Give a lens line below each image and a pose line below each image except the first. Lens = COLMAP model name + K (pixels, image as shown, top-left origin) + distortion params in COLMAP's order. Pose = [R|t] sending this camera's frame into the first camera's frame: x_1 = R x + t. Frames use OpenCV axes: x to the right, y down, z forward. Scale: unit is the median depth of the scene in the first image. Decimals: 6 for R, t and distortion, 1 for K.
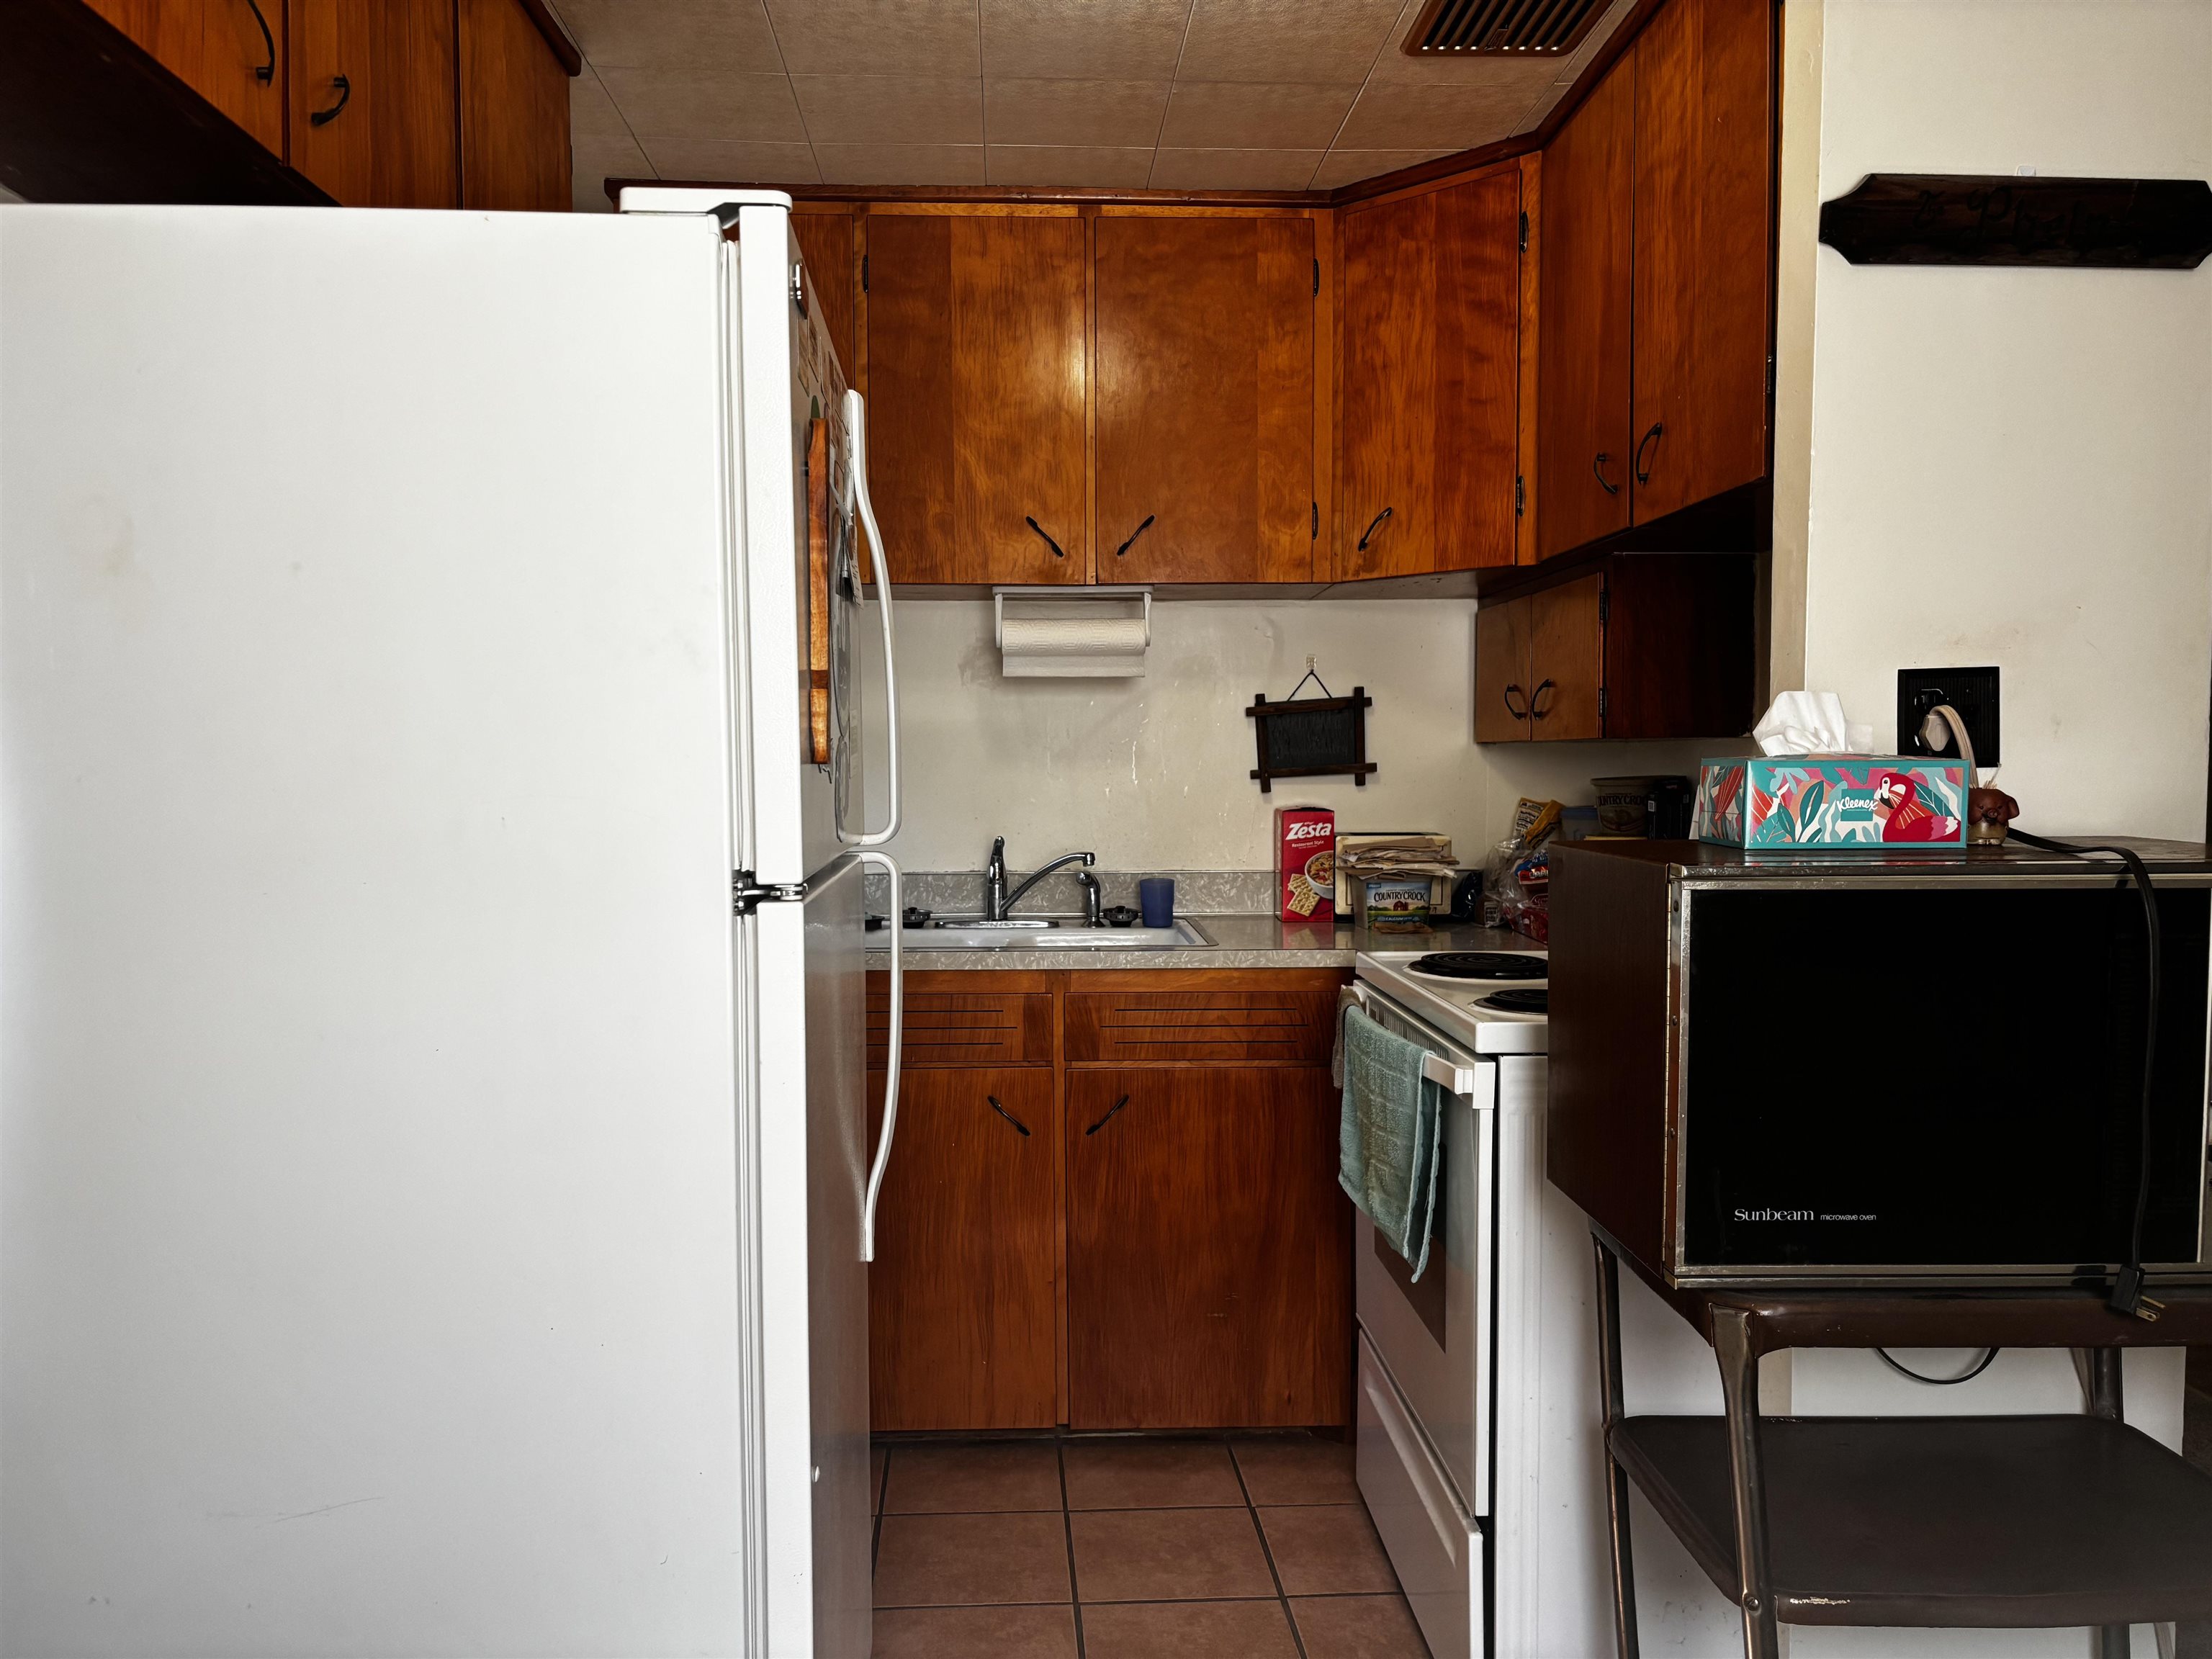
lens RADIAL K [[1586.6, 0, 1106.0], [0, 1586.6, 829.5], [0, 0, 1]] dist [0.047017, -0.001146]
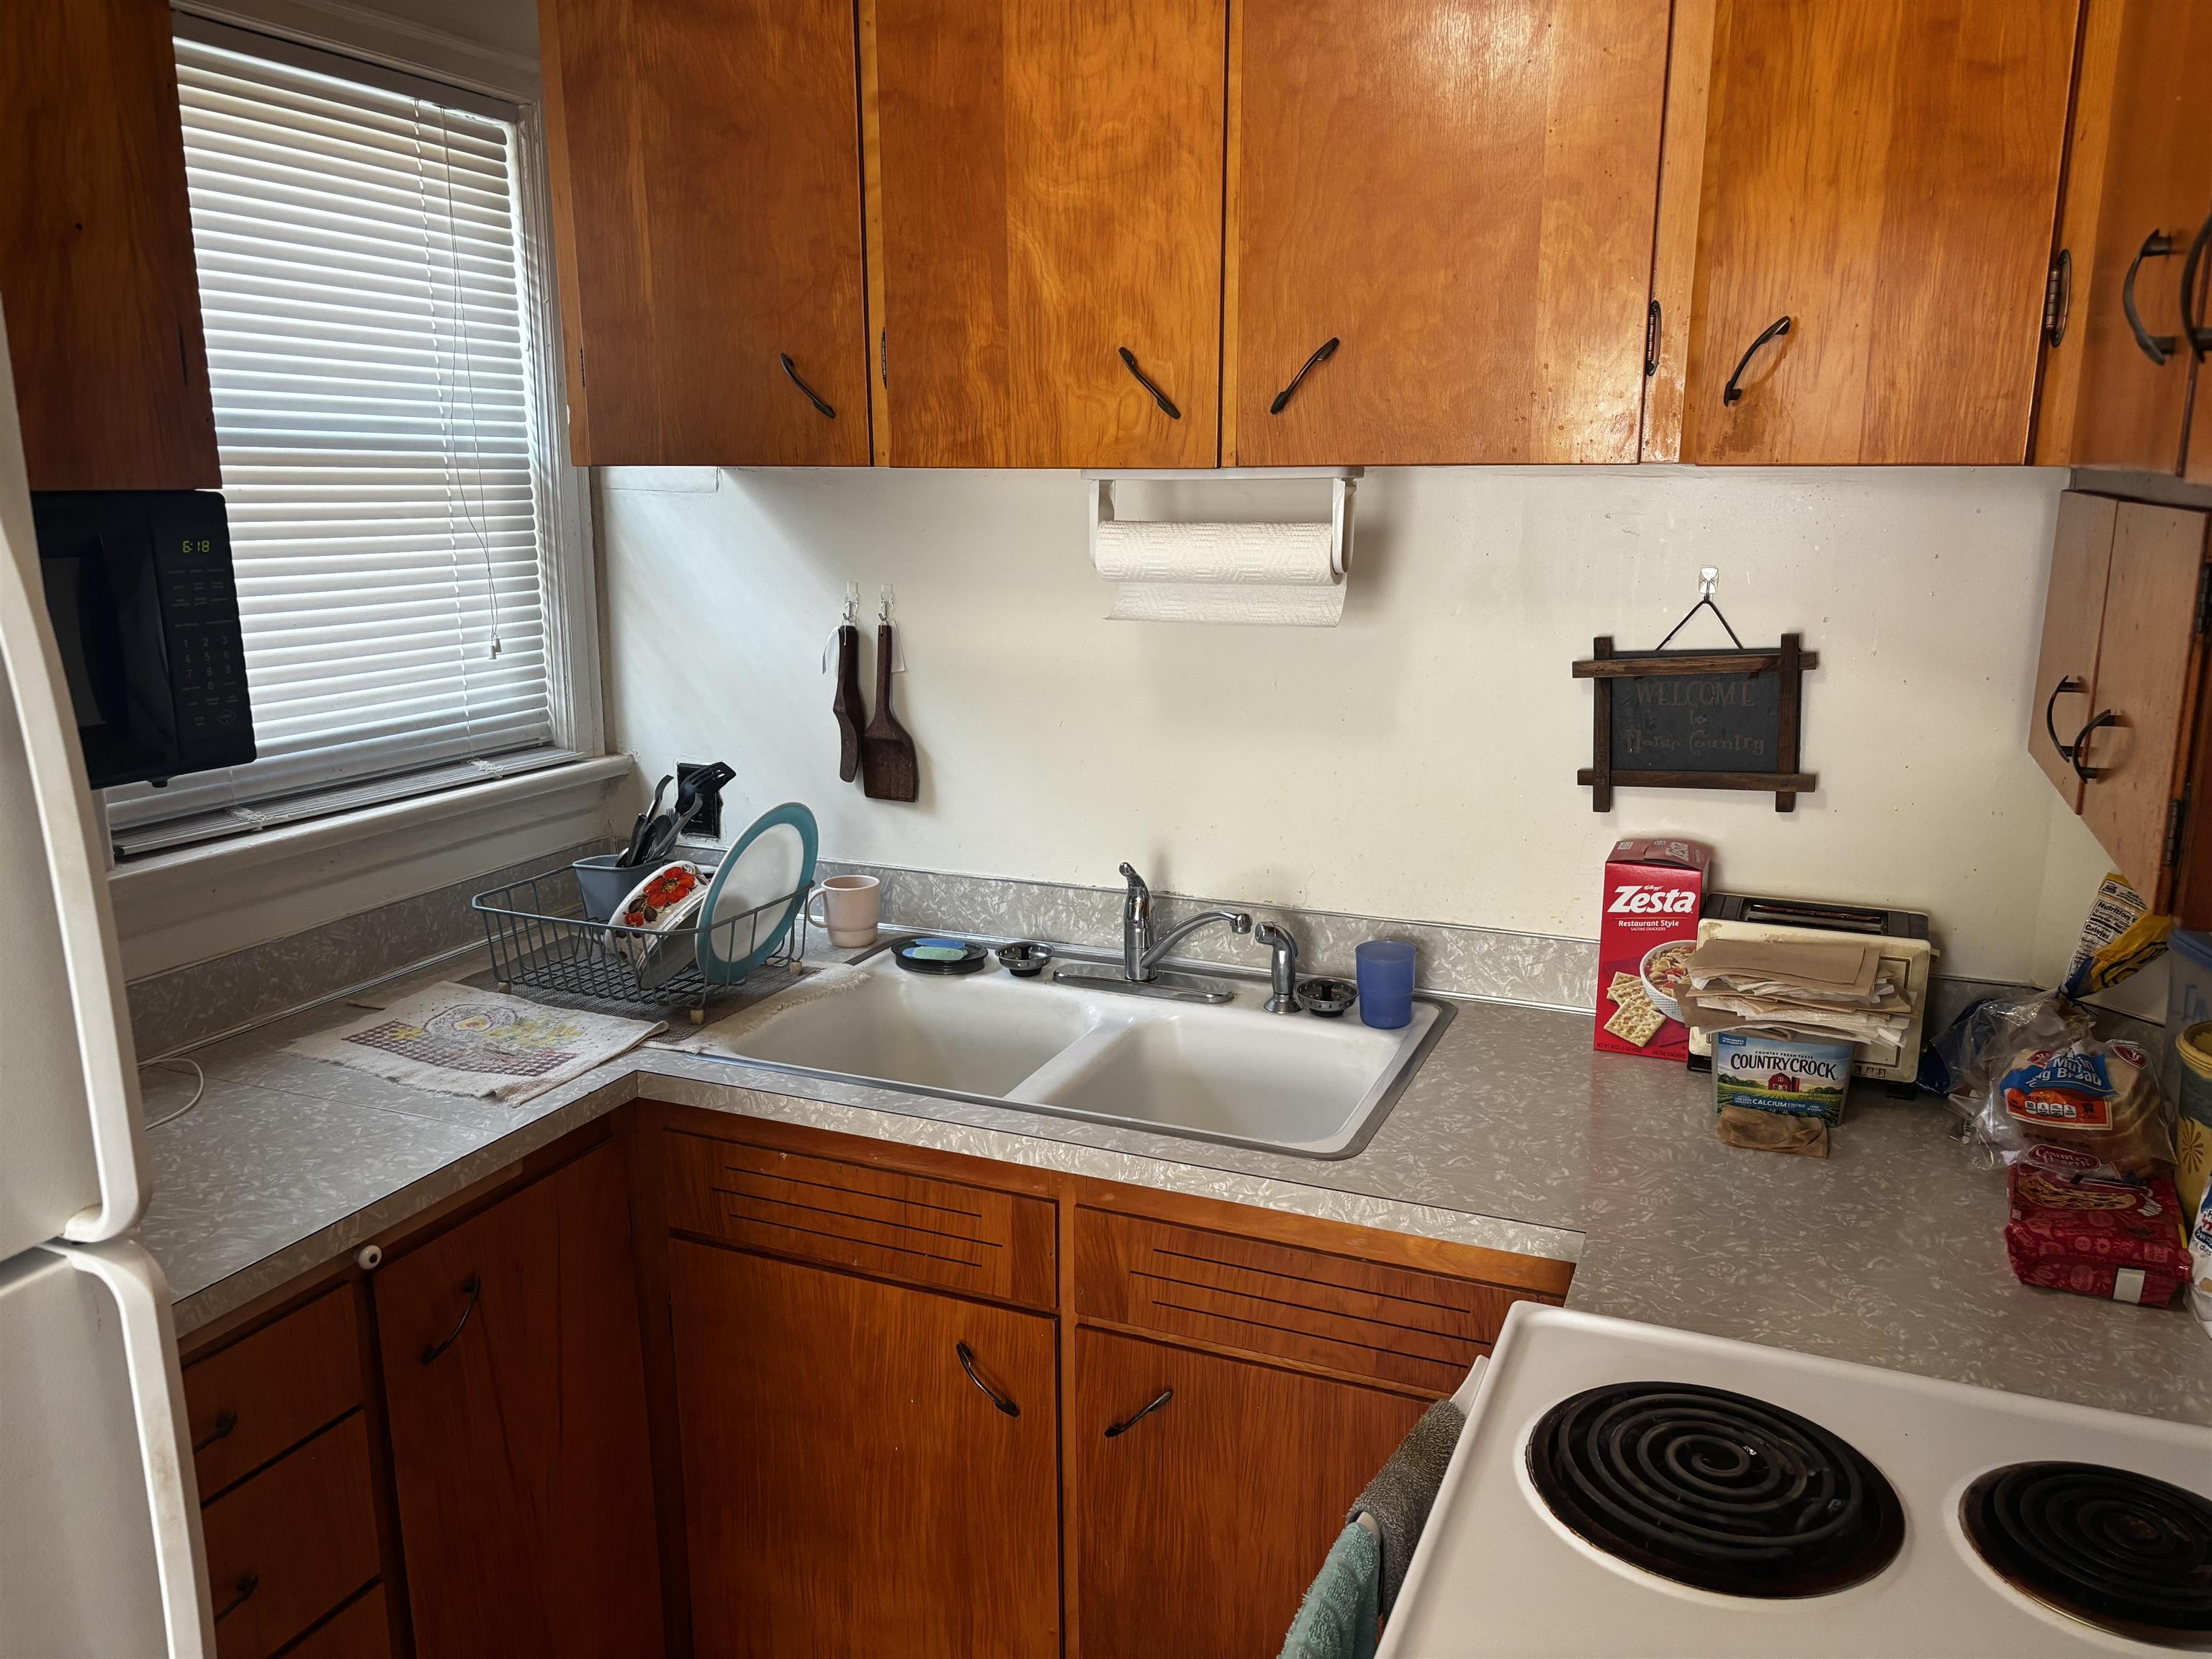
lens RADIAL K [[1649.8, 0, 1115.2], [0, 1649.8, 843.0], [0, 0, 1]] dist [-0.004327, -0.005589]
pose [[0.907376, 0.094314, -0.409602, 0.206687], [-0.019625, 0.982944, 0.182855, -0.129995], [0.419862, -0.157880, 0.893751, 0.441350]]
